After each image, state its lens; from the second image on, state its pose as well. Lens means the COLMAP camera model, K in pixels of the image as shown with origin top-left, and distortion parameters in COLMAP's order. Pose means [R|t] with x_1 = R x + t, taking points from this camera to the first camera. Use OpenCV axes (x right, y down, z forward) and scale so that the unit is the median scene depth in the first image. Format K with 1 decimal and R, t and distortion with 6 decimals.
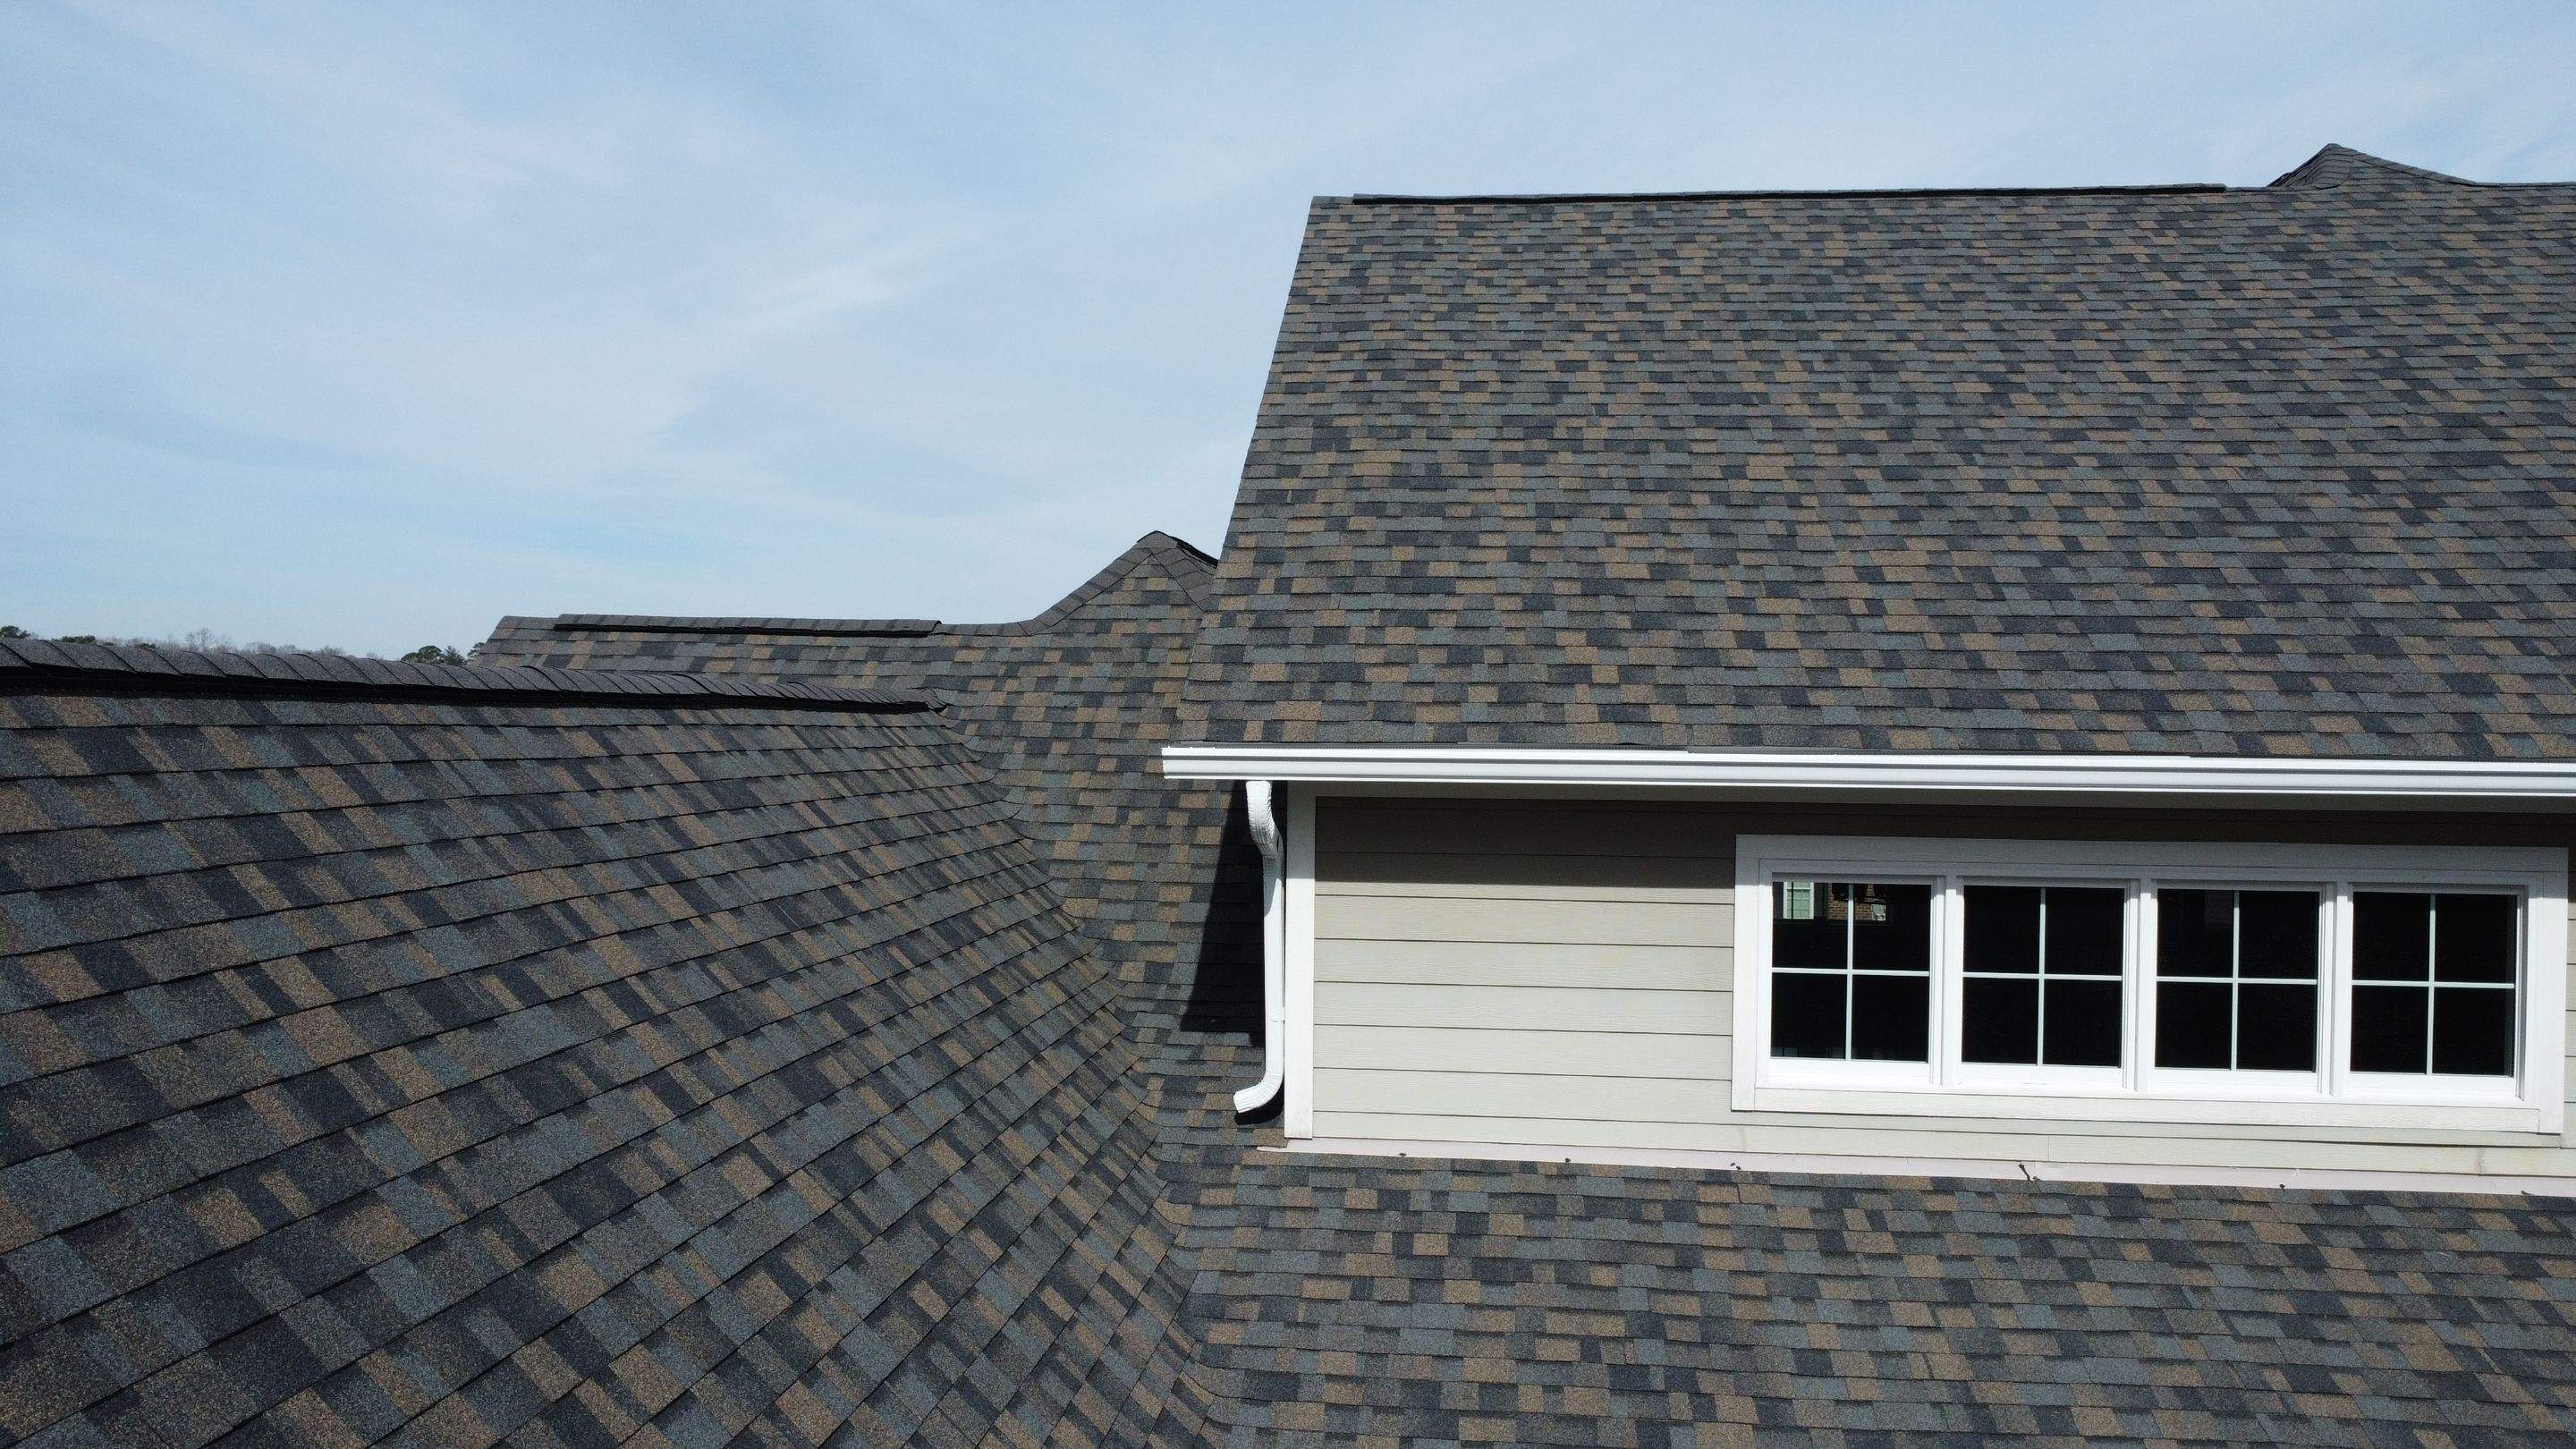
lens RADIAL K [[1880.8, 0, 1283.9], [0, 1880.8, 720.7], [0, 0, 1]] dist [-0.032106, -0.008586]
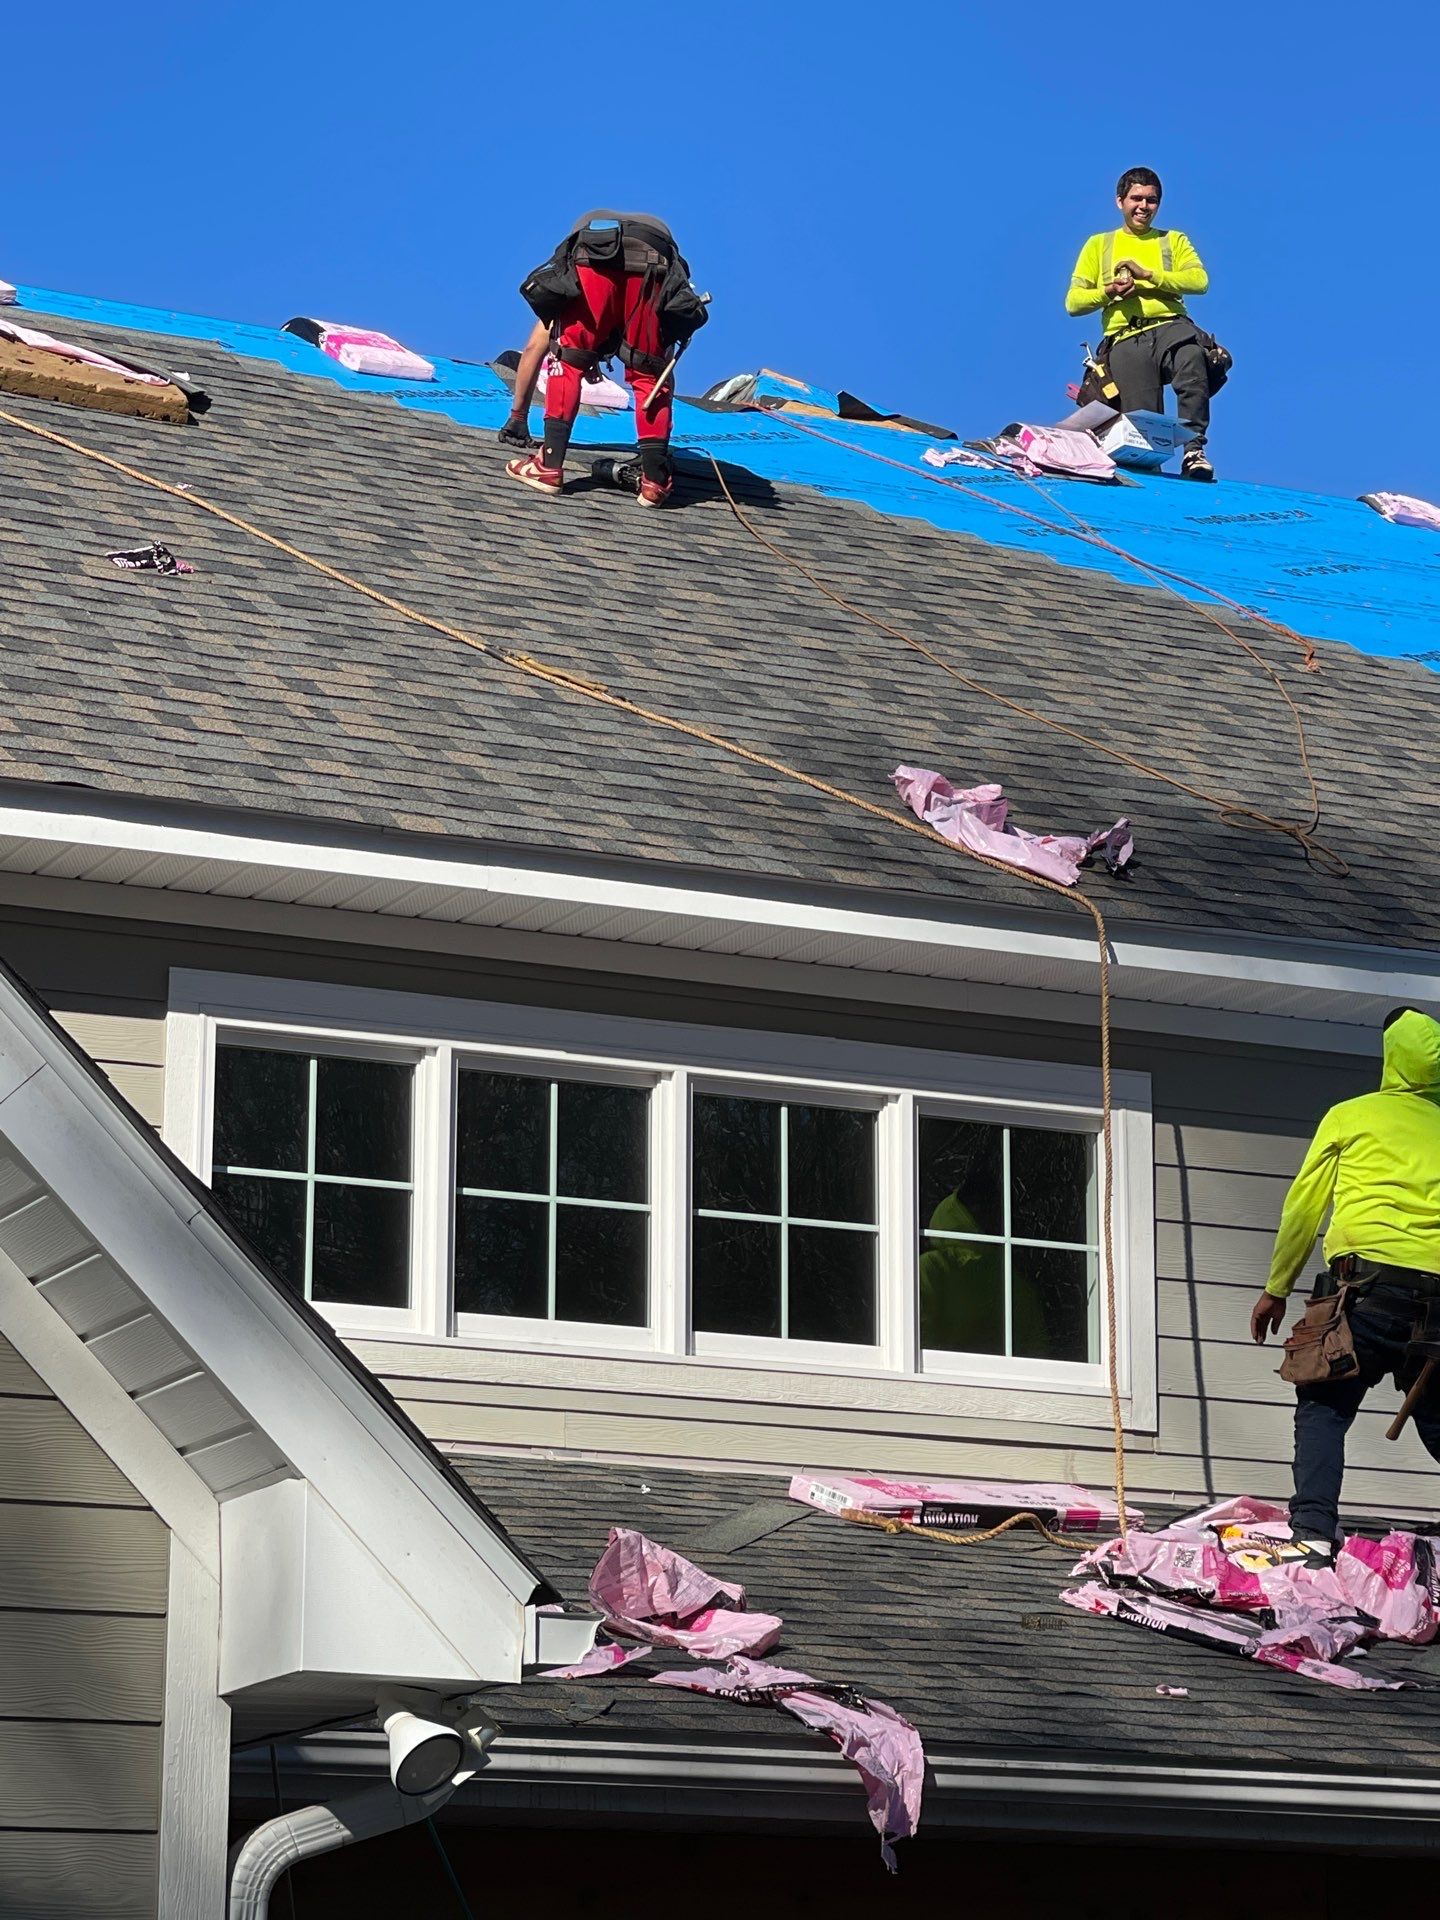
lens RADIAL K [[5236.6, 0, 720.0], [0, 5236.6, 960.0], [0, 0, 1]] dist [0.148095, 0.610427]
pose [[0.847410, 0.117039, 0.517879, -0.522725], [0.009325, 0.971970, -0.234922, 0.453940], [-0.530858, 0.203904, 0.822565, -0.629455]]
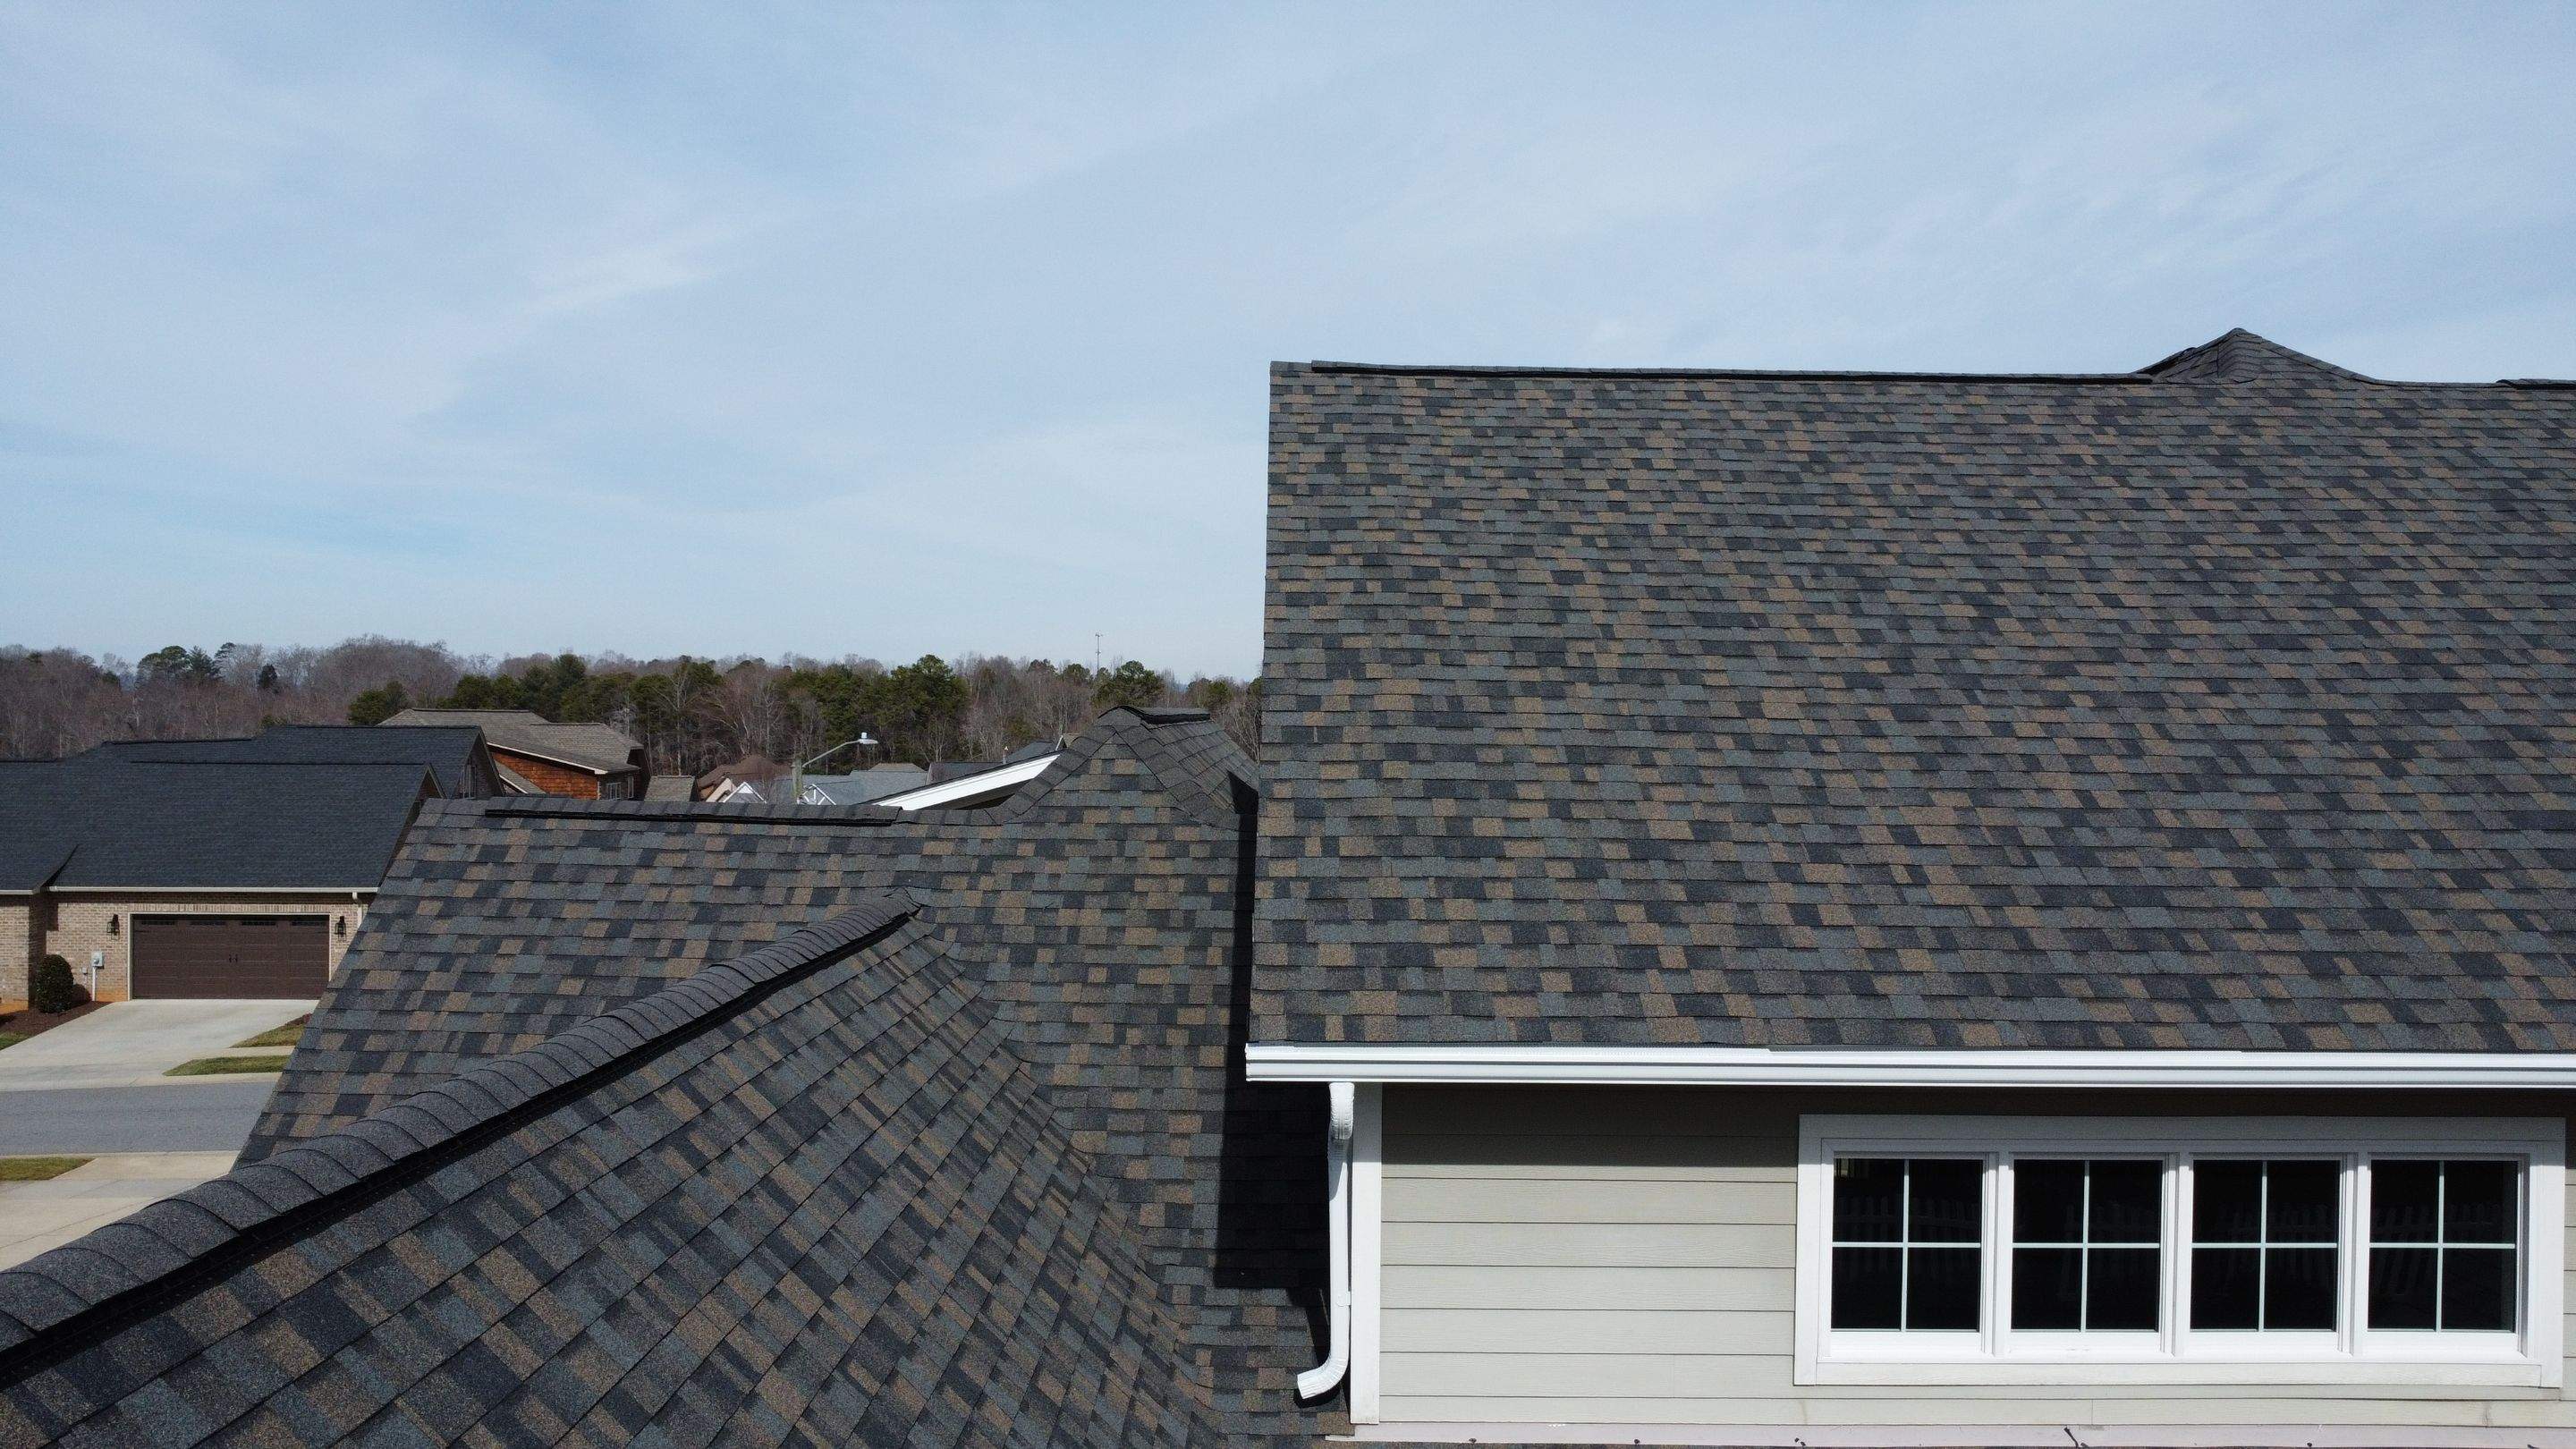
lens RADIAL K [[1880.8, 0, 1283.9], [0, 1880.8, 720.7], [0, 0, 1]] dist [-0.032106, -0.008586]
pose [[0.993774, -0.000340, 0.111412, -0.129479], [0.000333, 1.000000, 0.000076, -0.132737], [-0.111412, -0.000038, 0.993774, 0.021439]]
